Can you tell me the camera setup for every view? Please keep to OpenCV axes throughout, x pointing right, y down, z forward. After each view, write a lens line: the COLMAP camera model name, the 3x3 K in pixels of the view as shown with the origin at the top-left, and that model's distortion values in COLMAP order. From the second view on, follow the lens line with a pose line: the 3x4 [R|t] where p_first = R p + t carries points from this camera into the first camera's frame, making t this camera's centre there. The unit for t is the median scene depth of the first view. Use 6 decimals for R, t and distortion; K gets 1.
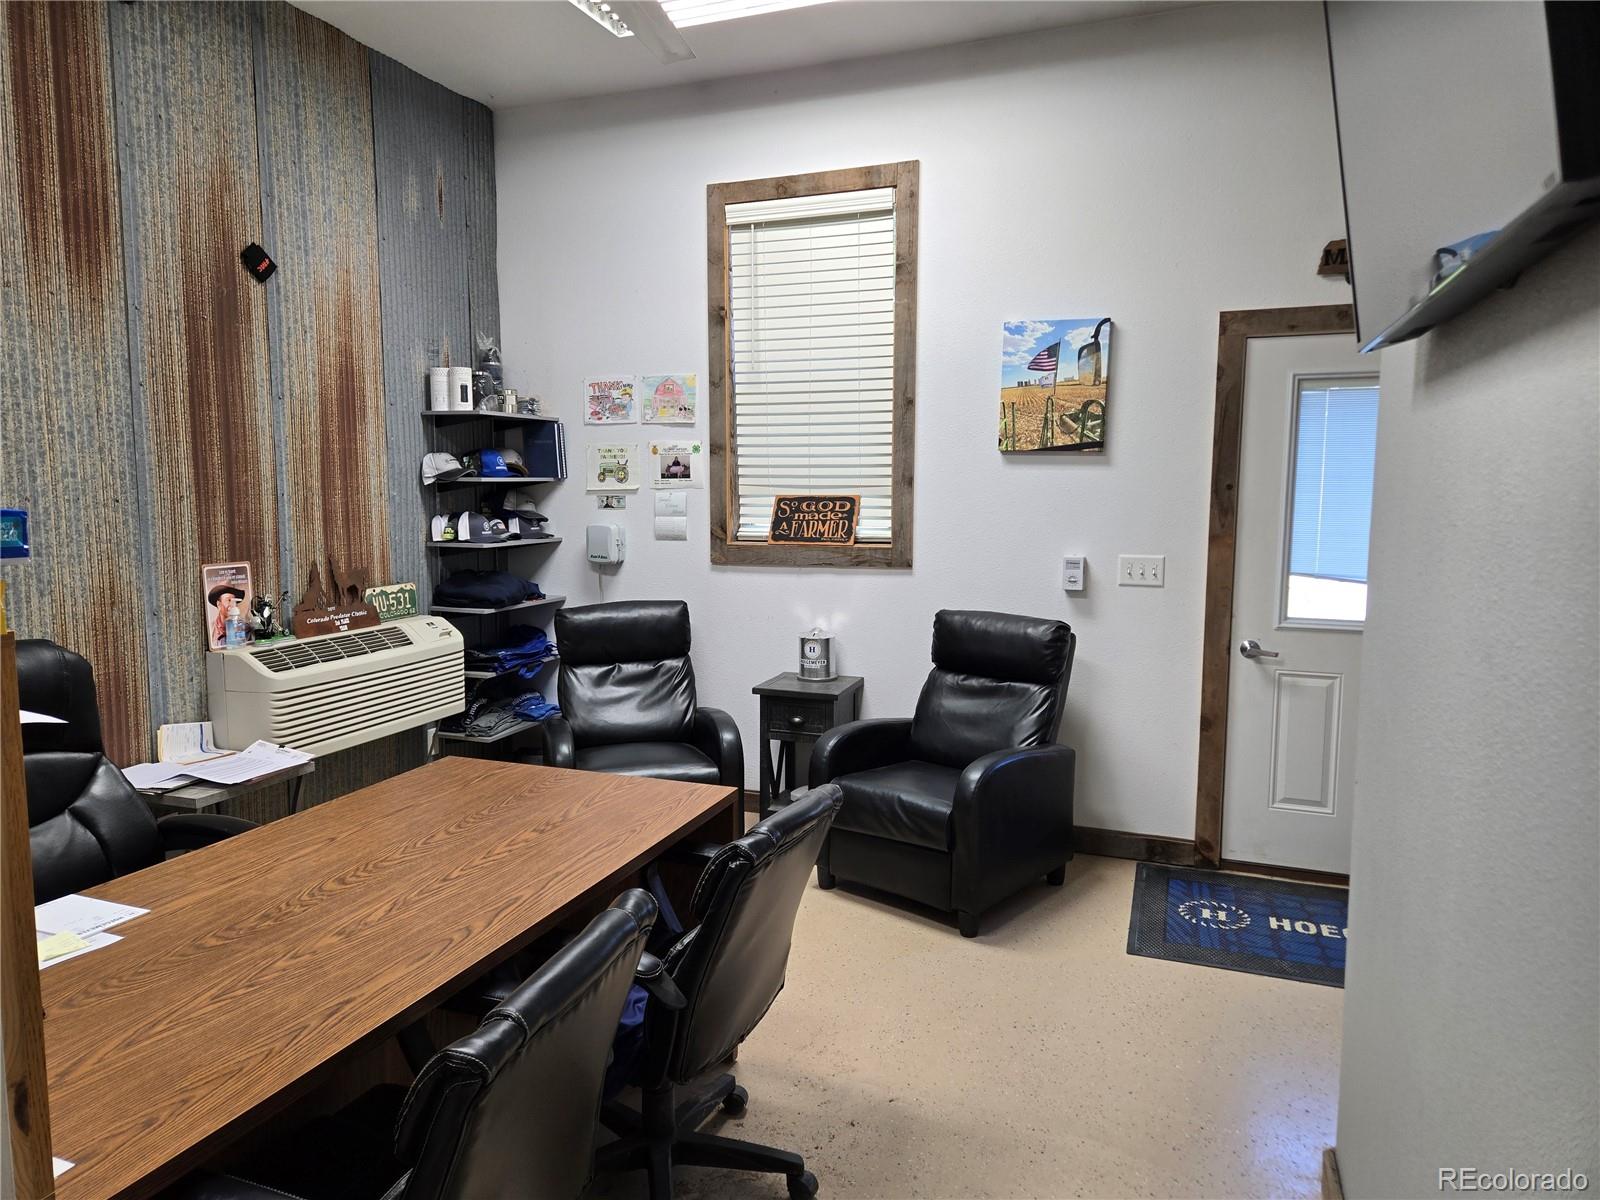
lens RADIAL K [[1072.9, 0, 801.3], [0, 1072.9, 592.9], [0, 0, 1]] dist [0.036133, -0.003918]
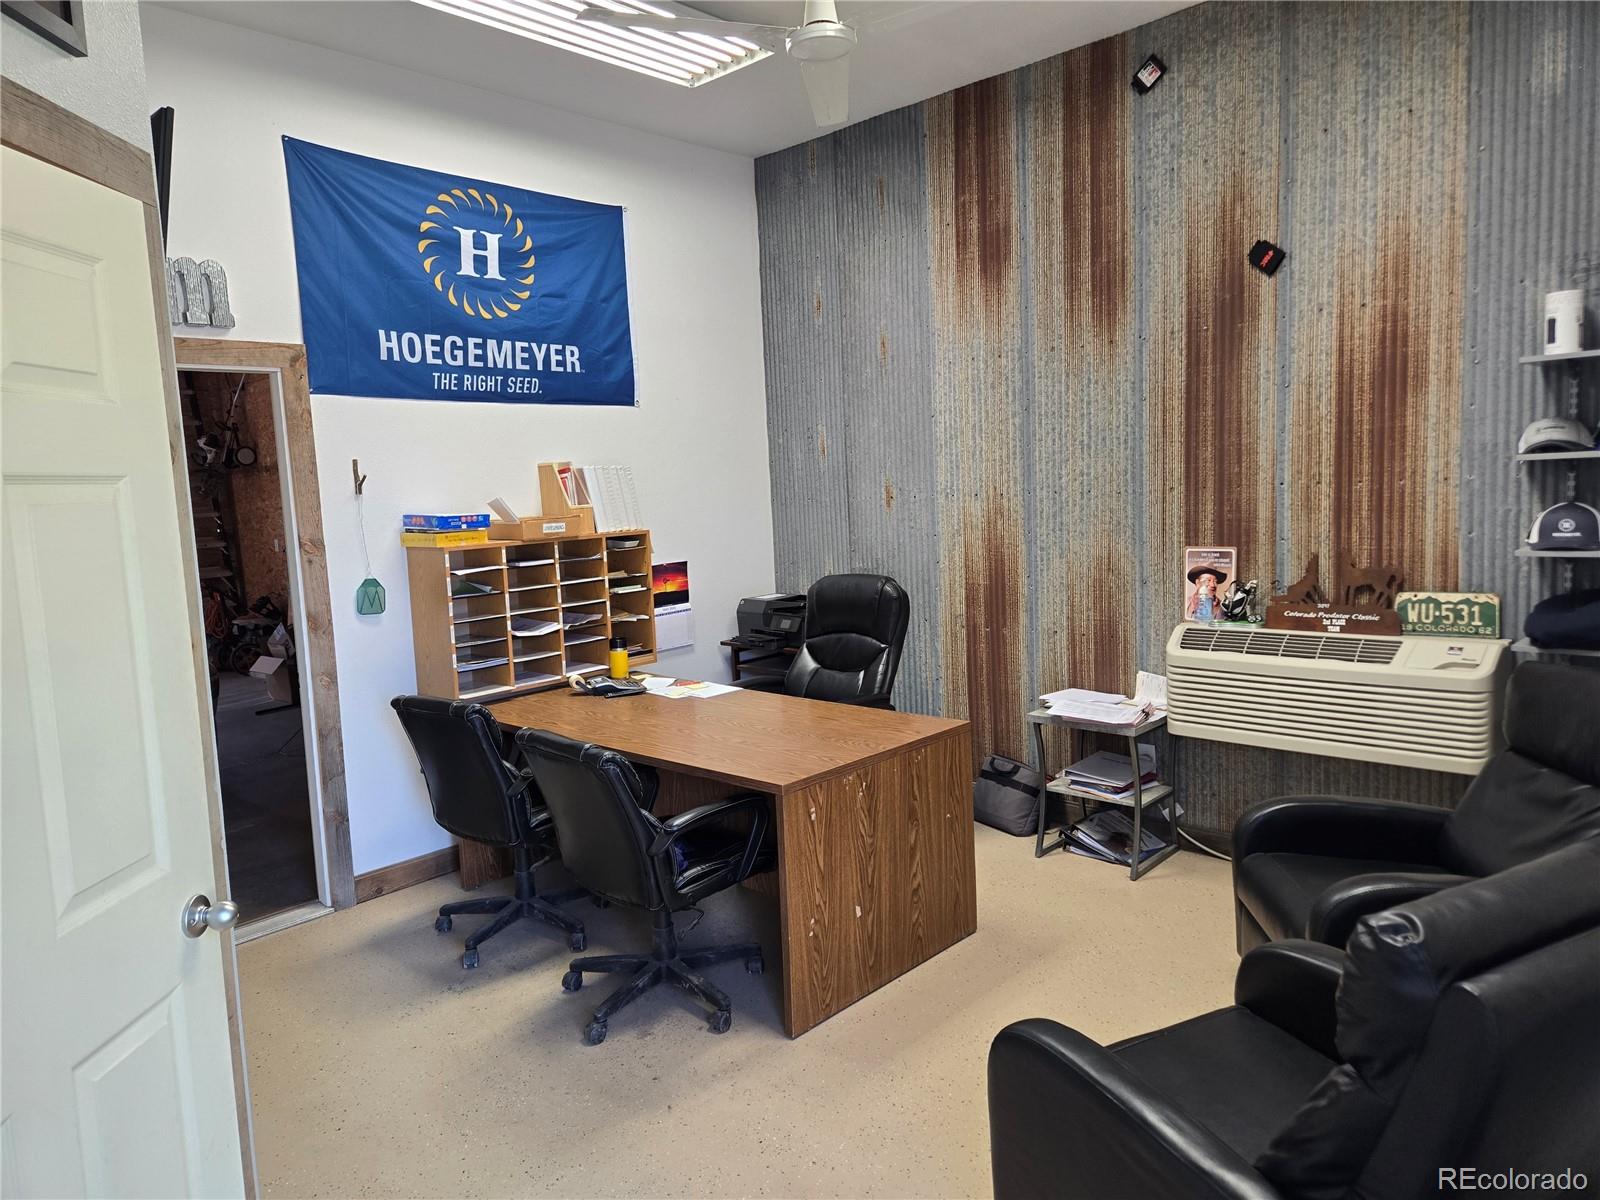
lens RADIAL K [[1072.9, 0, 803.9], [0, 1072.9, 599.8], [0, 0, 1]] dist [0.036133, -0.003918]
pose [[-0.383919, 0.113937, -0.916310, 0.646851], [-0.053090, 0.987993, 0.145094, -0.111605], [0.921839, 0.104351, -0.373260, 1.026629]]
